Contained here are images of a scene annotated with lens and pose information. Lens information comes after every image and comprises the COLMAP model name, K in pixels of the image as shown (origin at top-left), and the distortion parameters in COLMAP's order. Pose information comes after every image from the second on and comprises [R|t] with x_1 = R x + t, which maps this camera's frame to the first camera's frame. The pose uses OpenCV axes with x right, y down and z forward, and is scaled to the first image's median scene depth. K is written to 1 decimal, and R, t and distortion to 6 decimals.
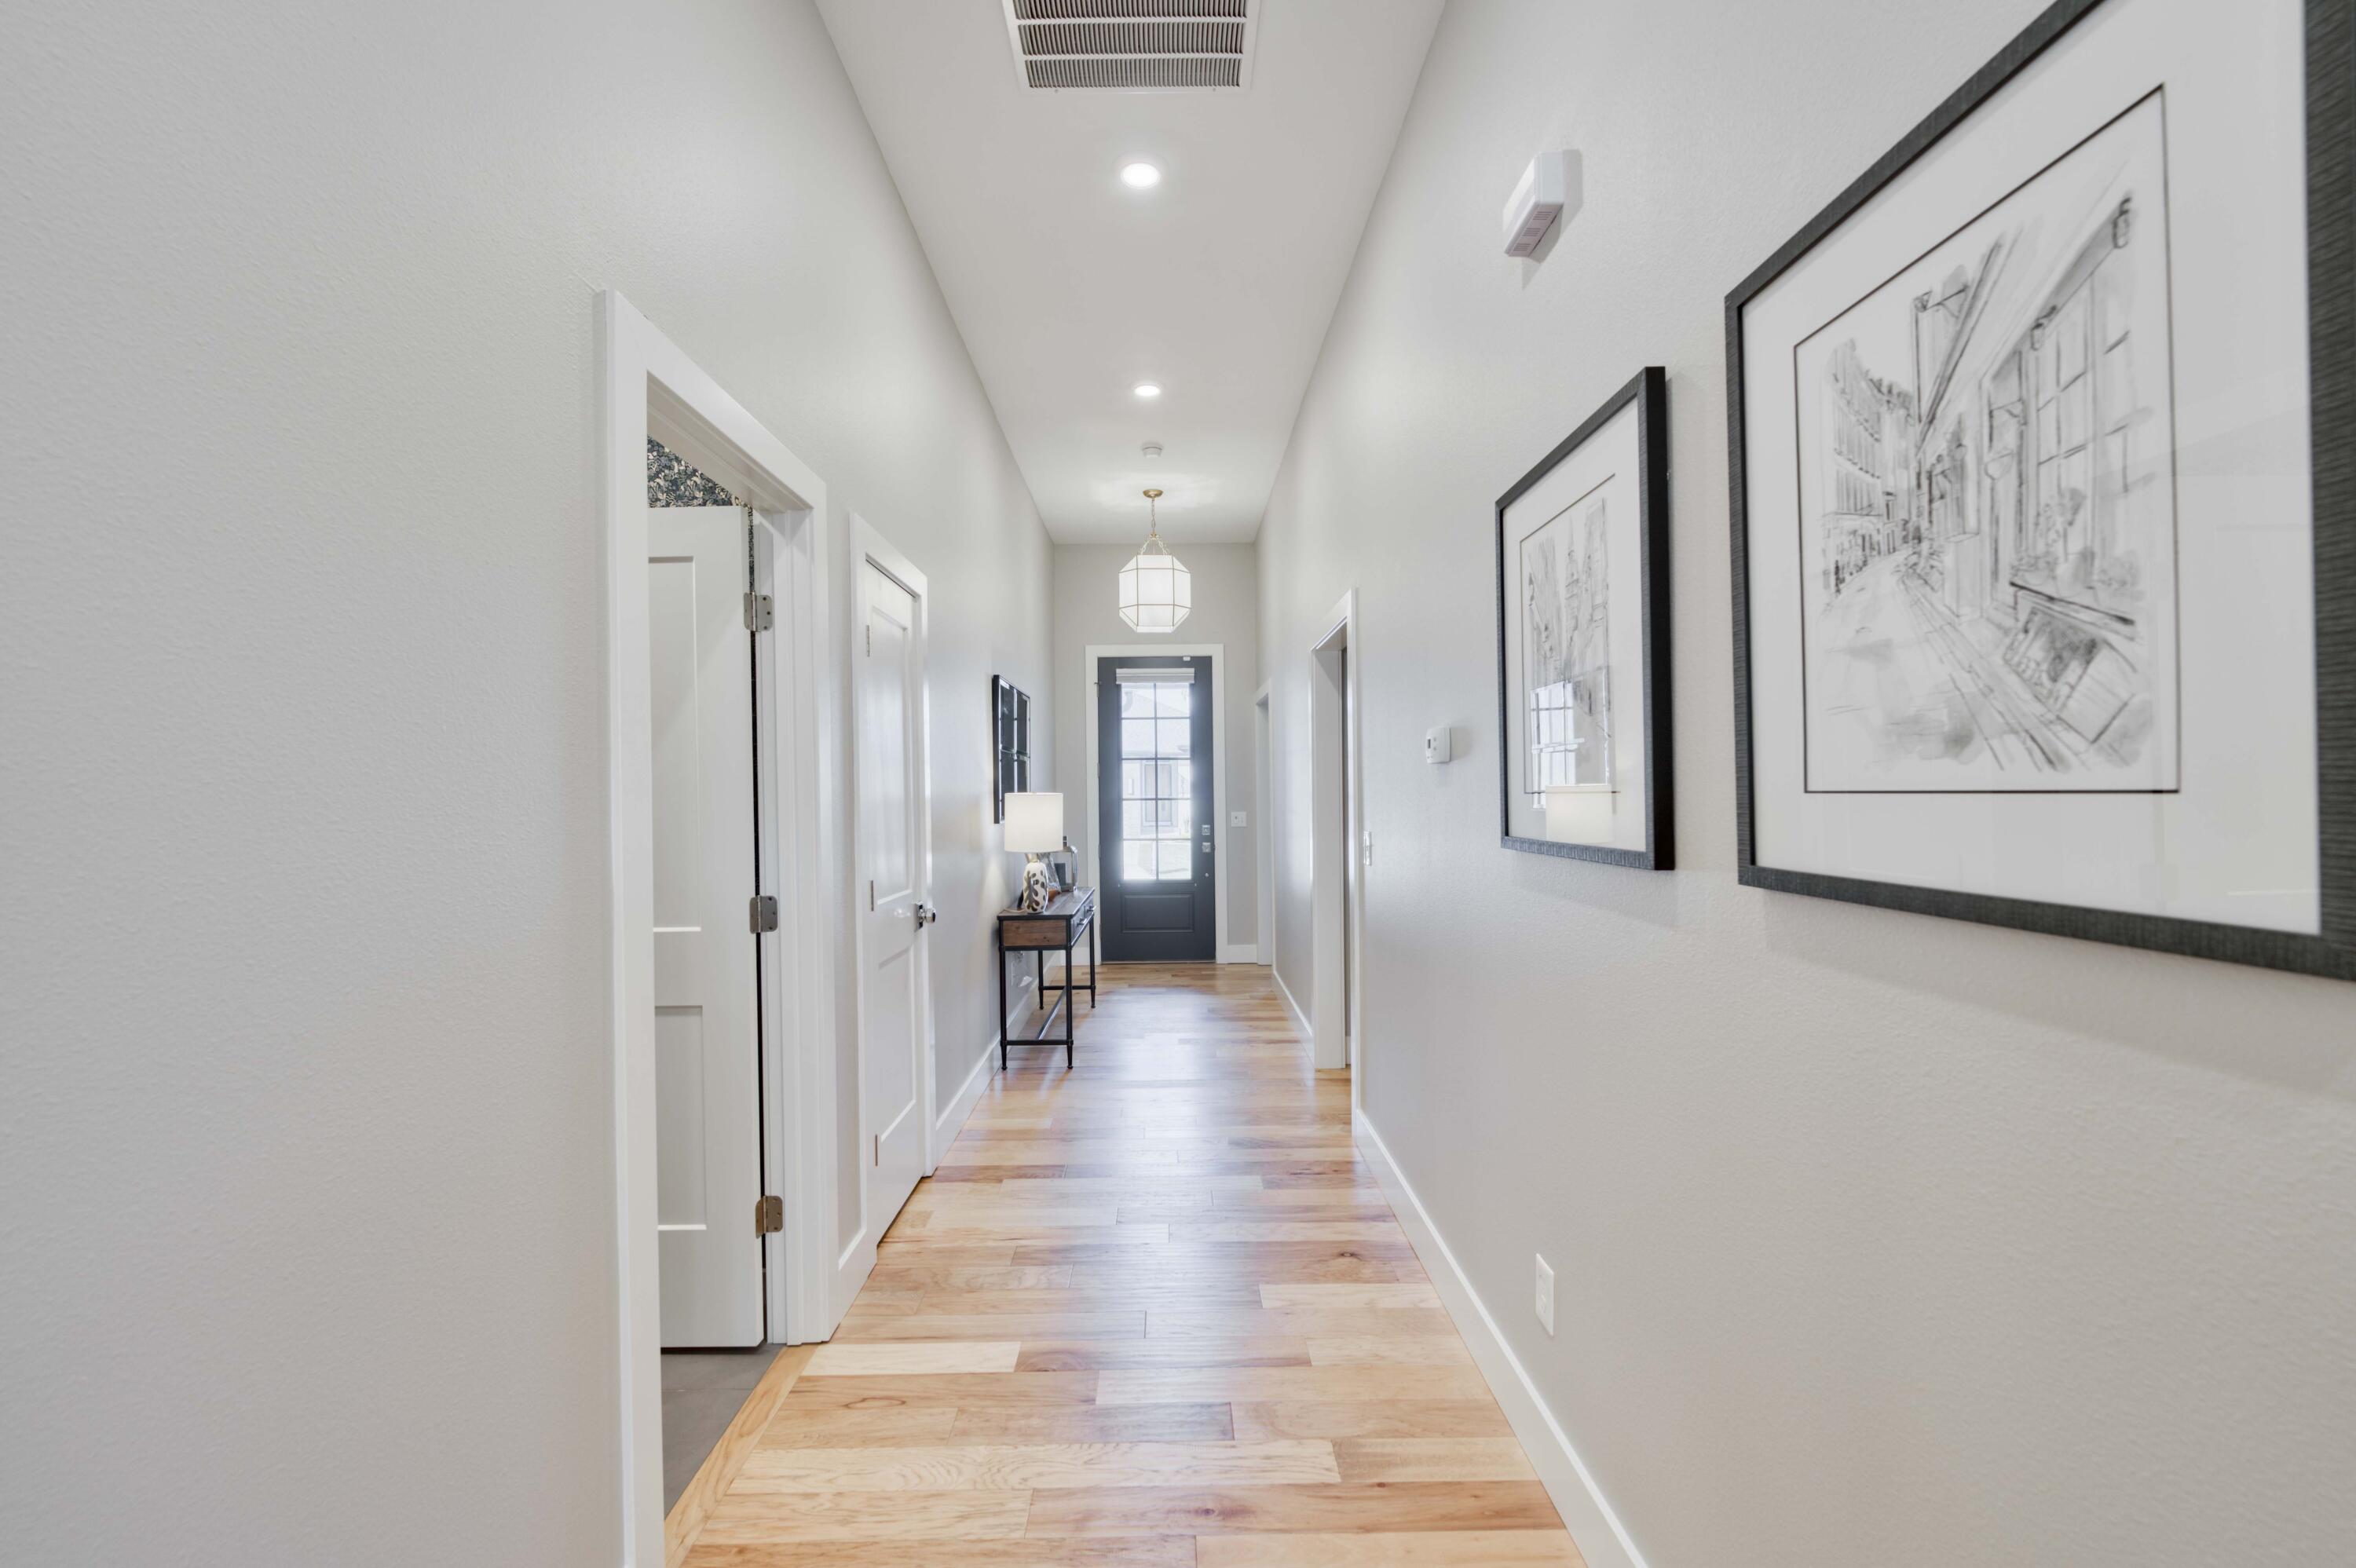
lens RADIAL K [[956.7, 0, 1178.0], [0, 956.7, 784.0], [0, 0, 1]] dist [-0.000309, -0.000158]
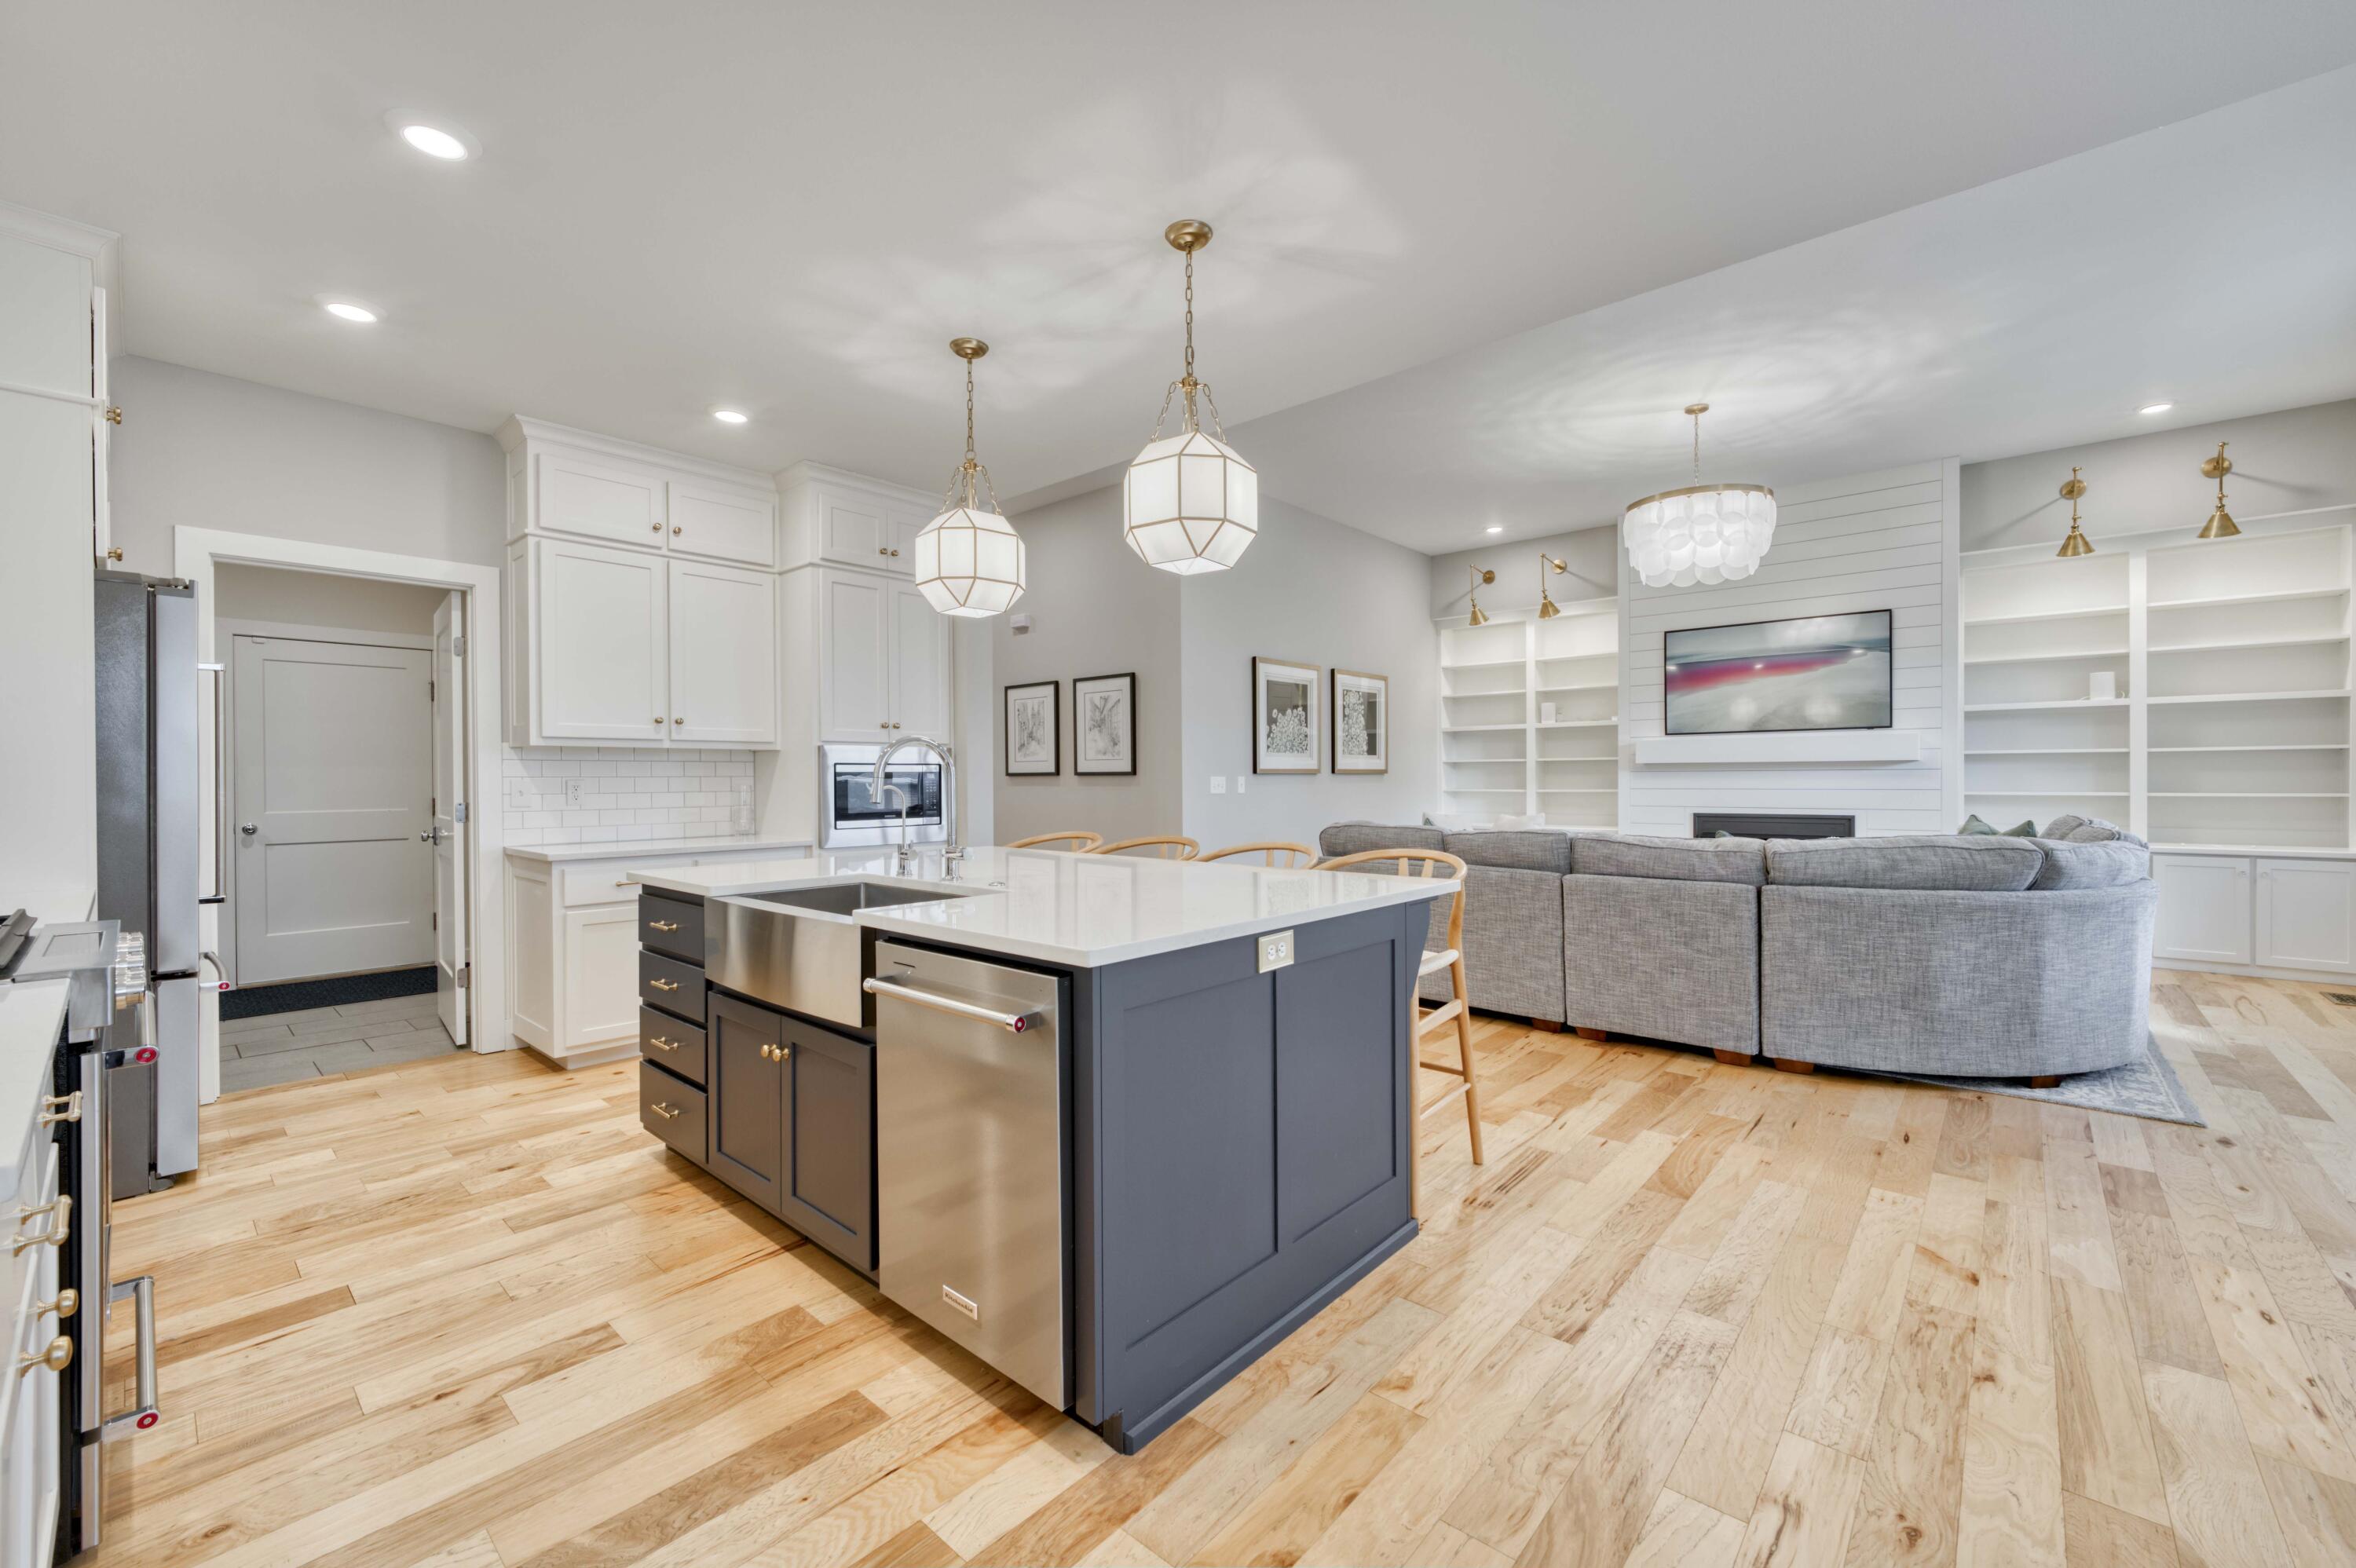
lens RADIAL K [[943.9, 0, 1174.8], [0, 943.9, 783.3], [0, 0, 1]] dist [-0.002538, -0.000772]
pose [[0.675176, 0.005573, 0.737636, -0.845127], [-0.011545, 0.999929, 0.003013, 0.032080], [-0.737567, -0.010550, 0.675192, -0.875170]]
